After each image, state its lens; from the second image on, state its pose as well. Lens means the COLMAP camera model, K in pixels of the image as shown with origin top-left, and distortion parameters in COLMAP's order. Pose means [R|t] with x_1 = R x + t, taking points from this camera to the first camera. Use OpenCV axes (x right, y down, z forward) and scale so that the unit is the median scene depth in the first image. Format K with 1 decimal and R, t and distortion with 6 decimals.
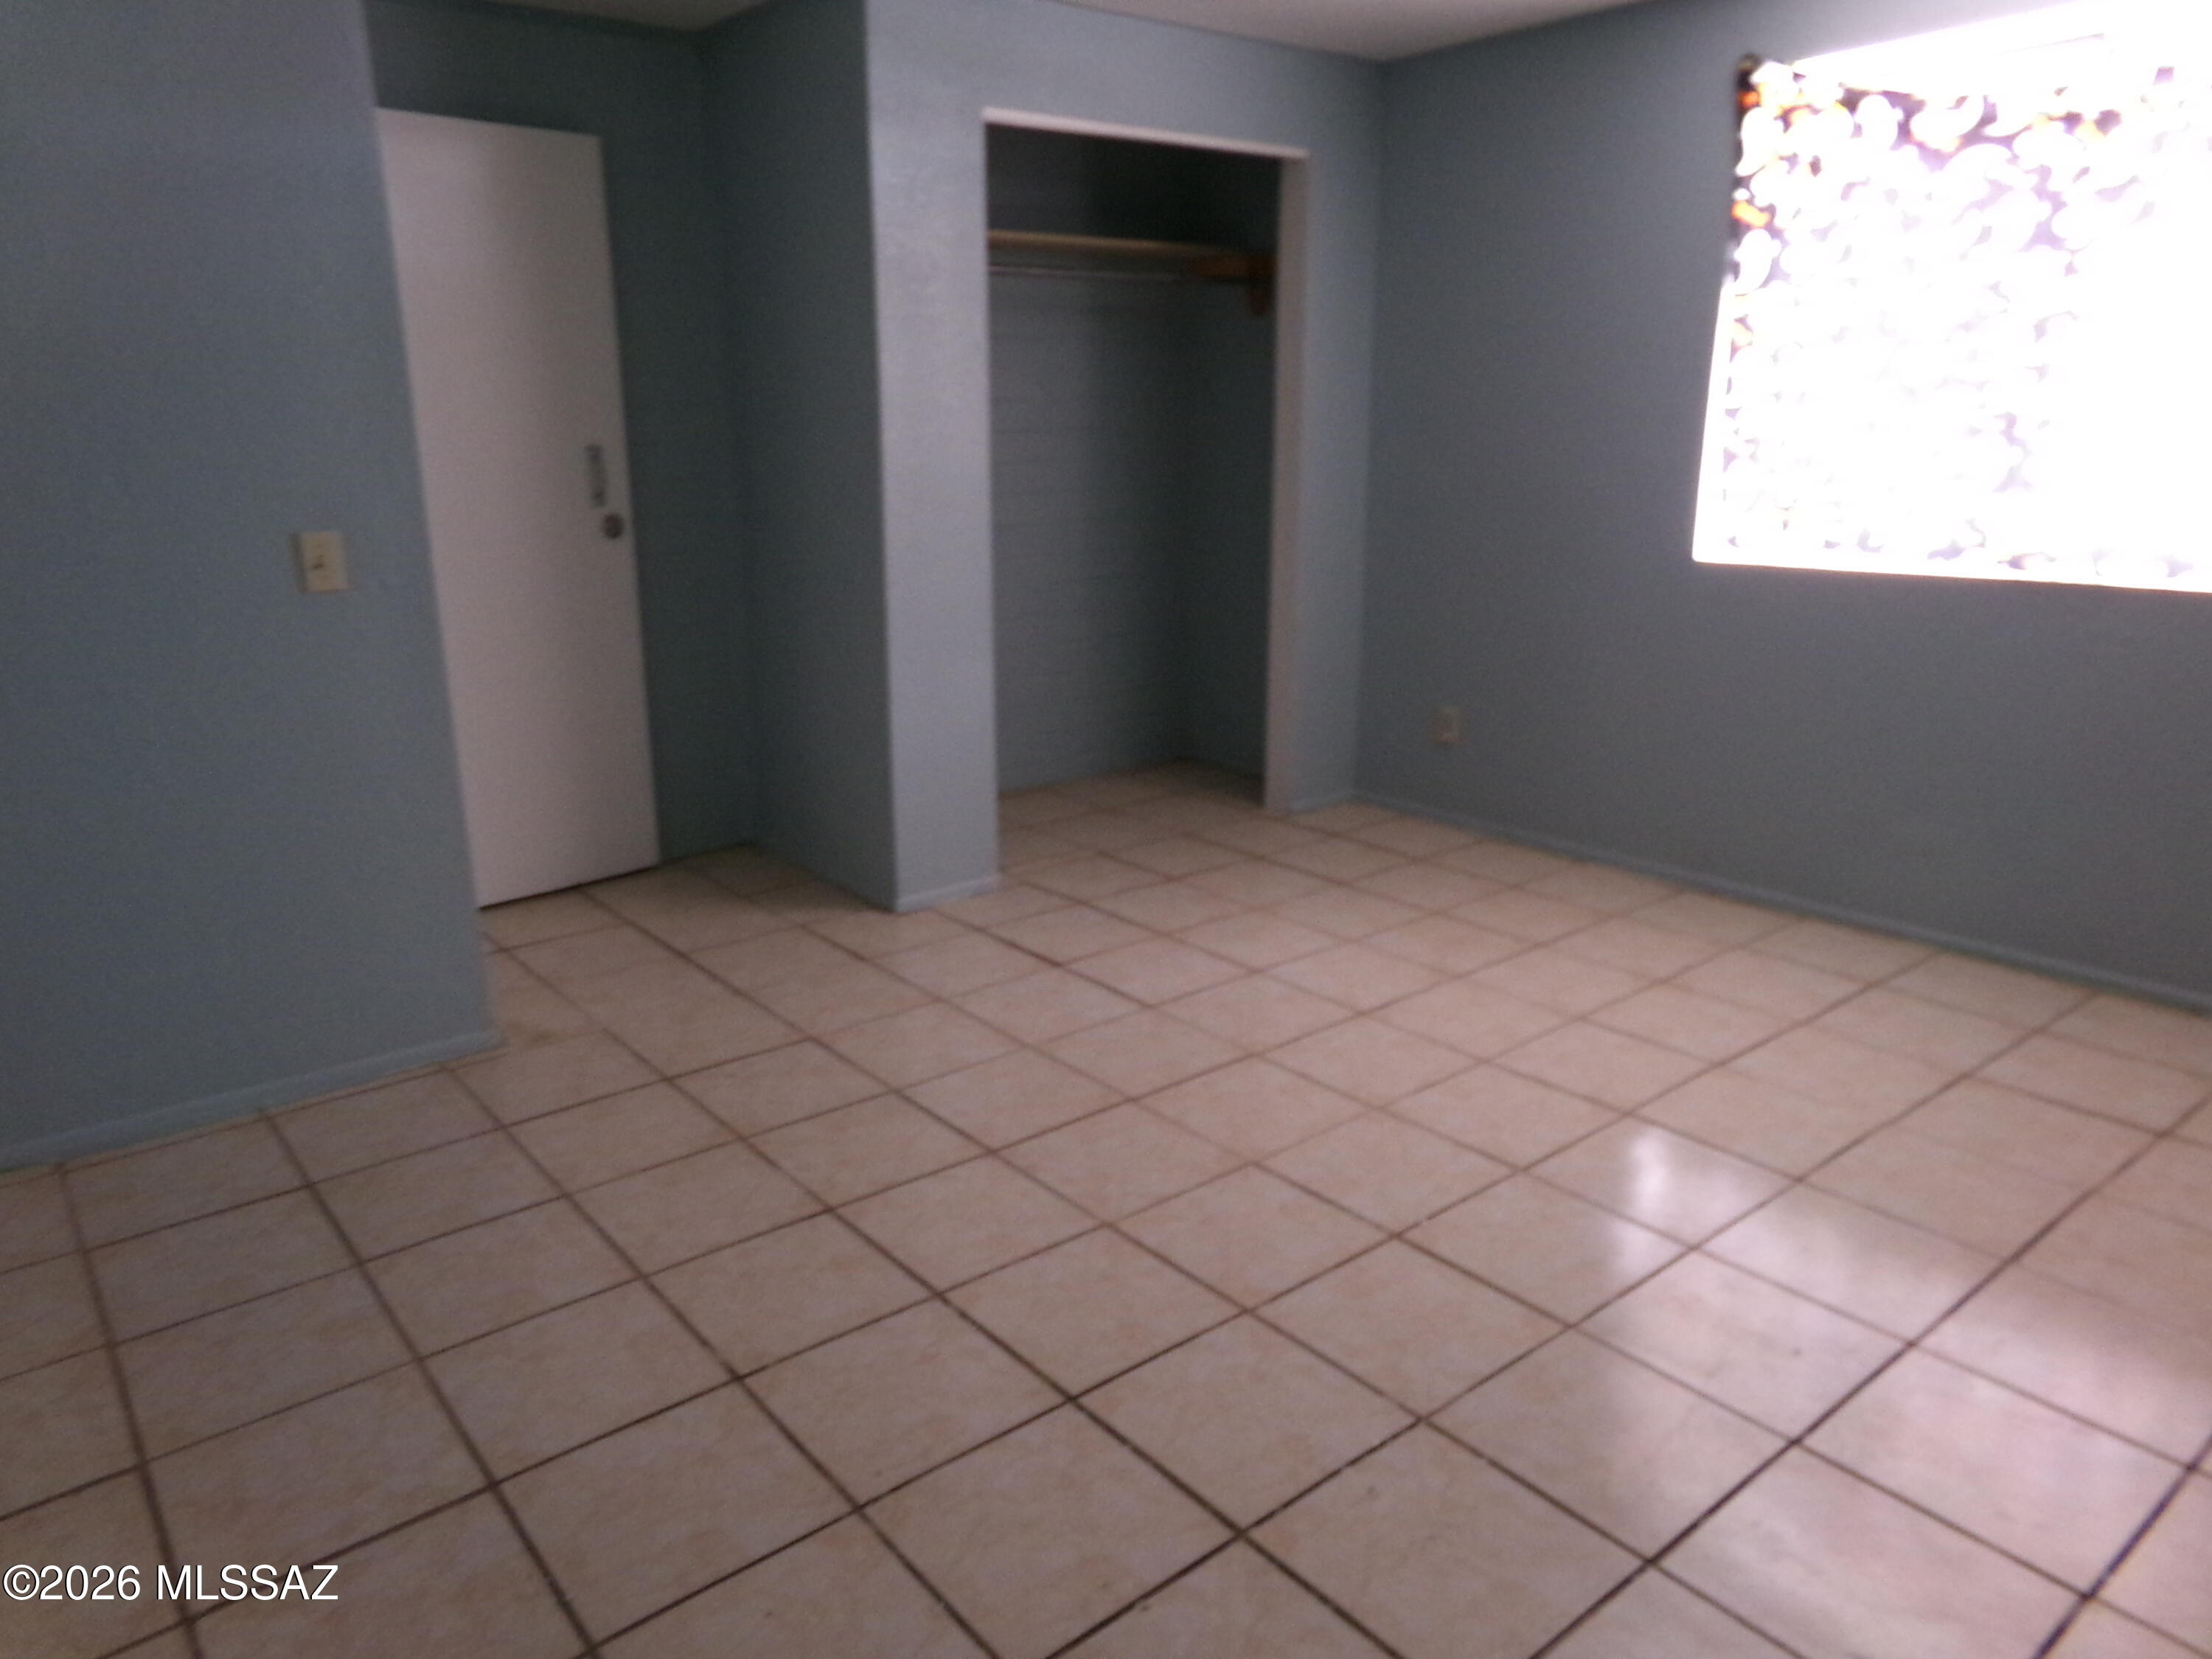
lens RADIAL K [[1506.2, 0, 1093.3], [0, 1506.2, 844.0], [0, 0, 1]] dist [-0.065699, 0.078151]
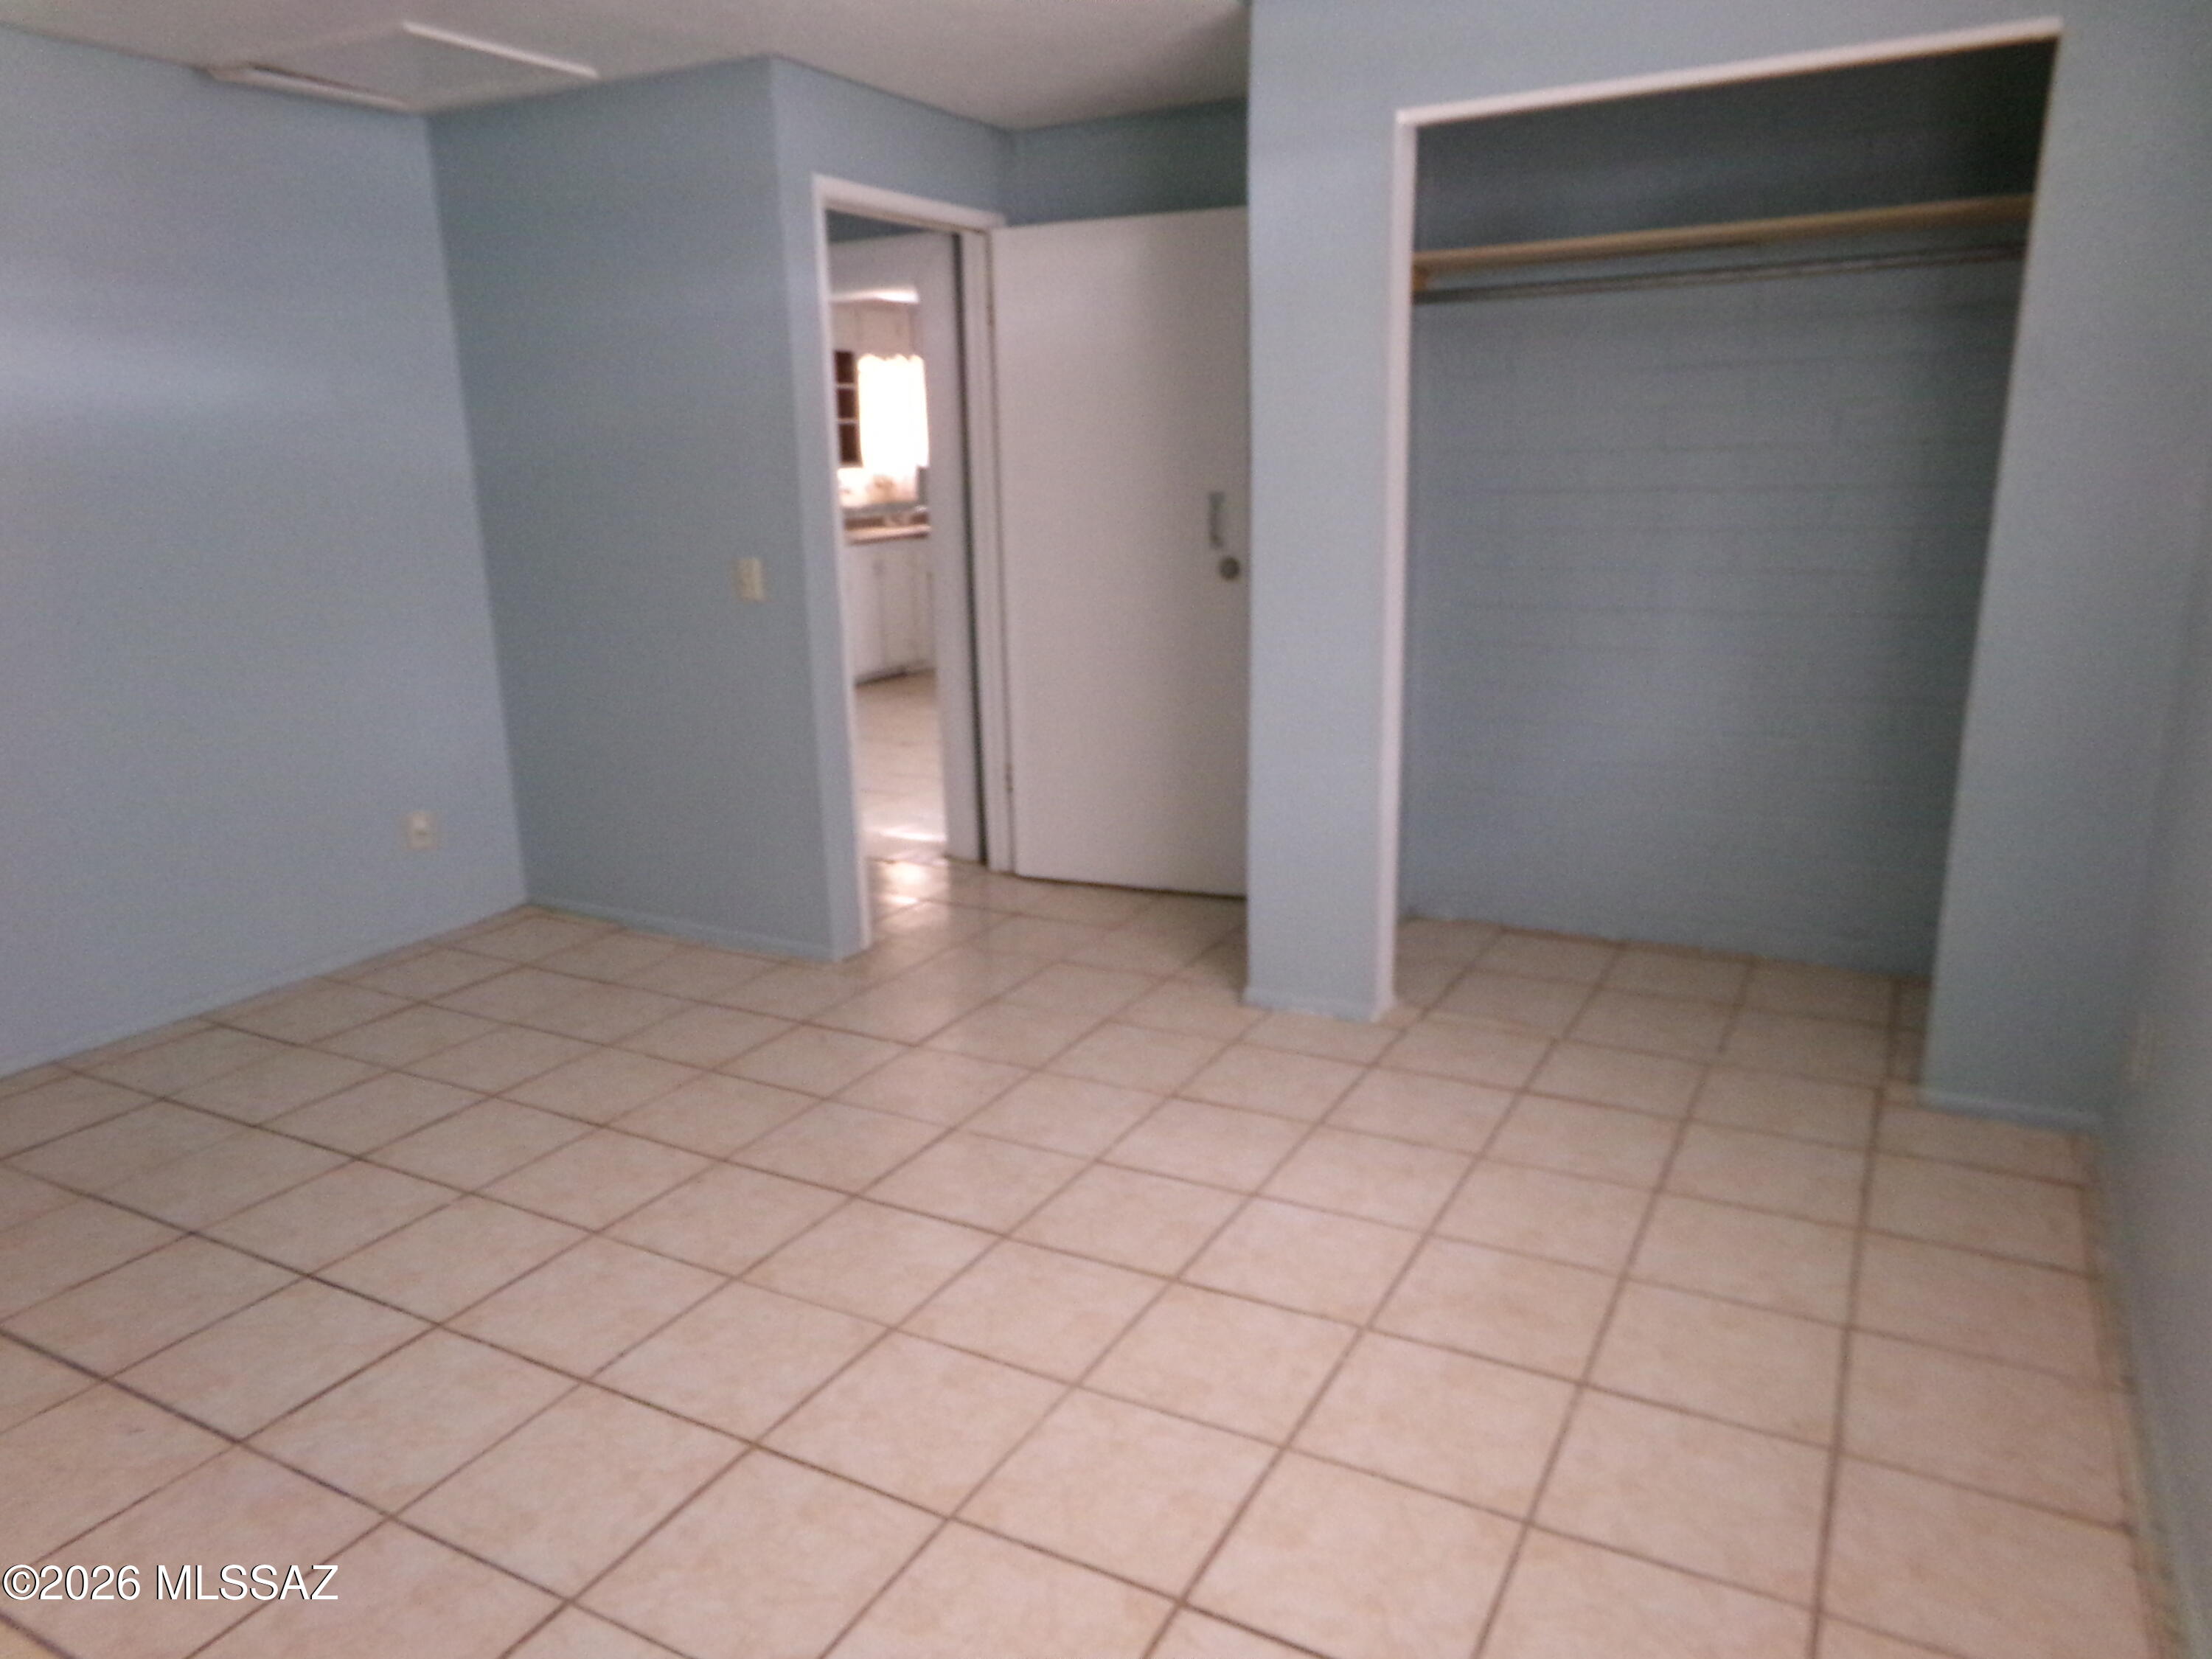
lens RADIAL K [[1506.2, 0, 1093.3], [0, 1506.2, 844.0], [0, 0, 1]] dist [-0.065699, 0.078151]
pose [[0.378055, 0.232077, -0.896222, 0.763008], [-0.237442, 0.959995, 0.148430, -0.192654], [0.894816, 0.156686, 0.418036, 0.598579]]
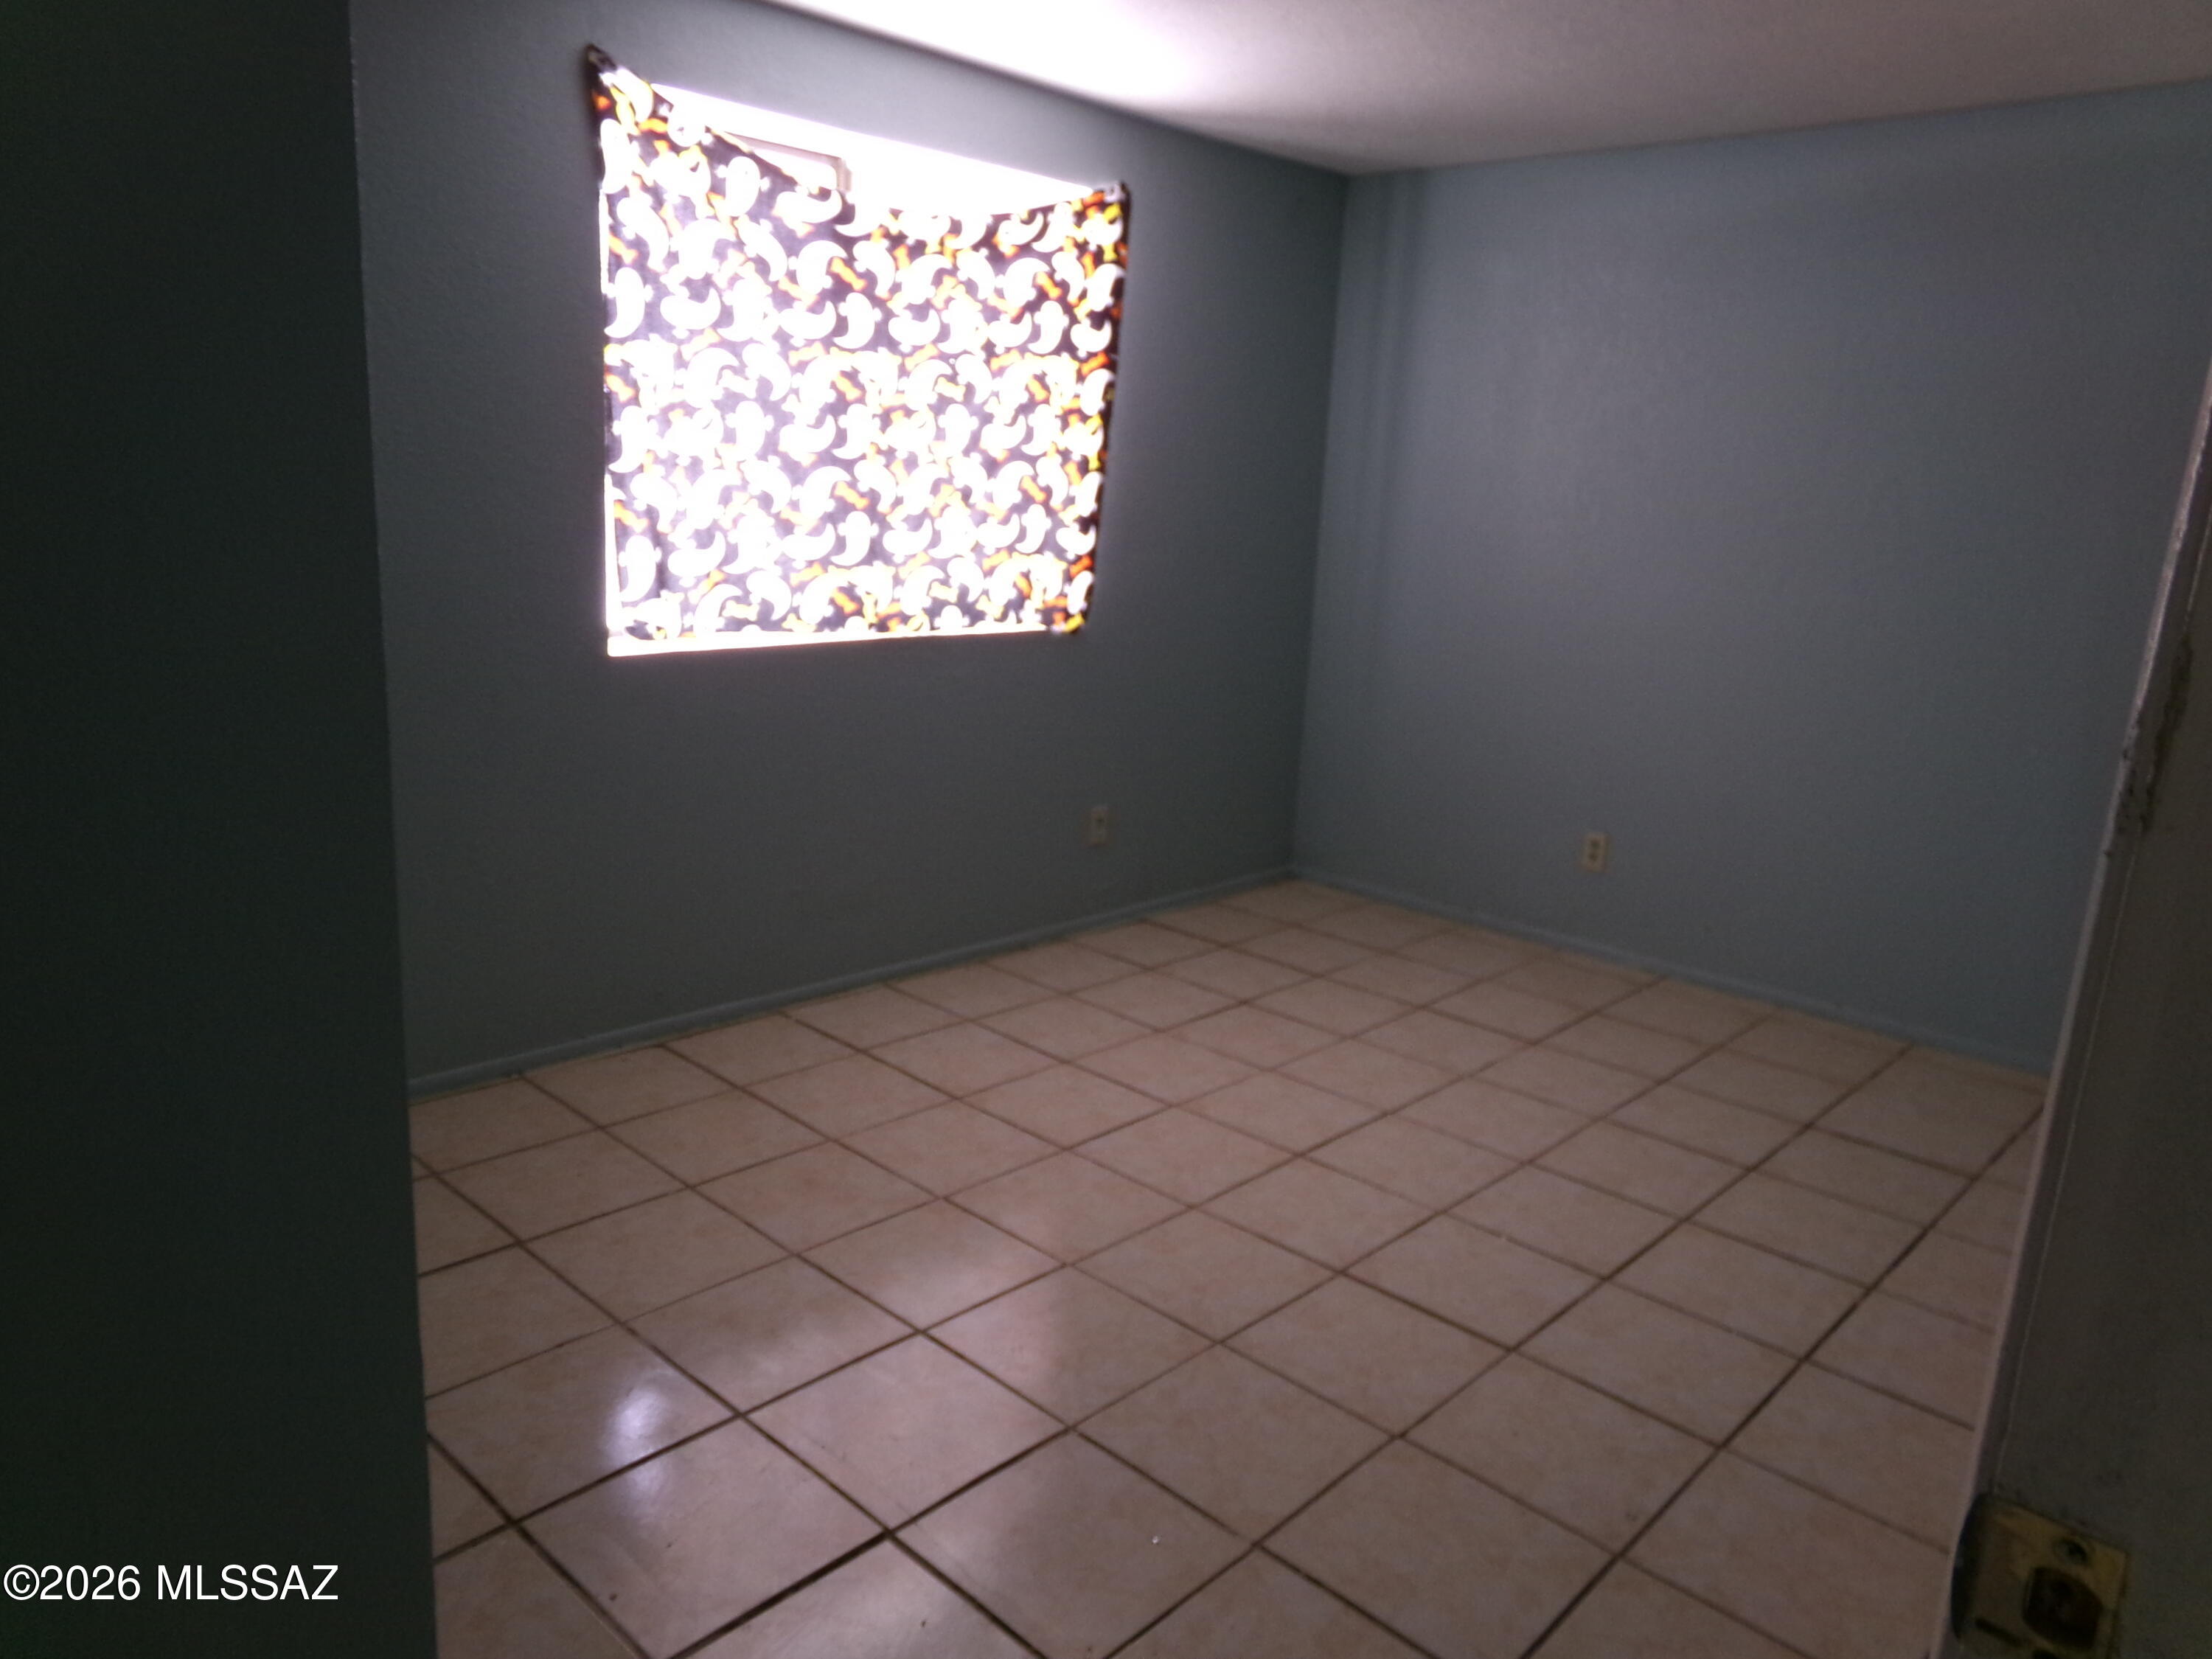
lens RADIAL K [[1506.2, 0, 1093.3], [0, 1506.2, 844.0], [0, 0, 1]] dist [-0.065699, 0.078151]
pose [[-0.124756, -0.219730, 0.967551, -0.509865], [0.232822, 0.941458, 0.243824, -0.269599], [-0.964484, 0.255685, -0.066295, 0.956178]]
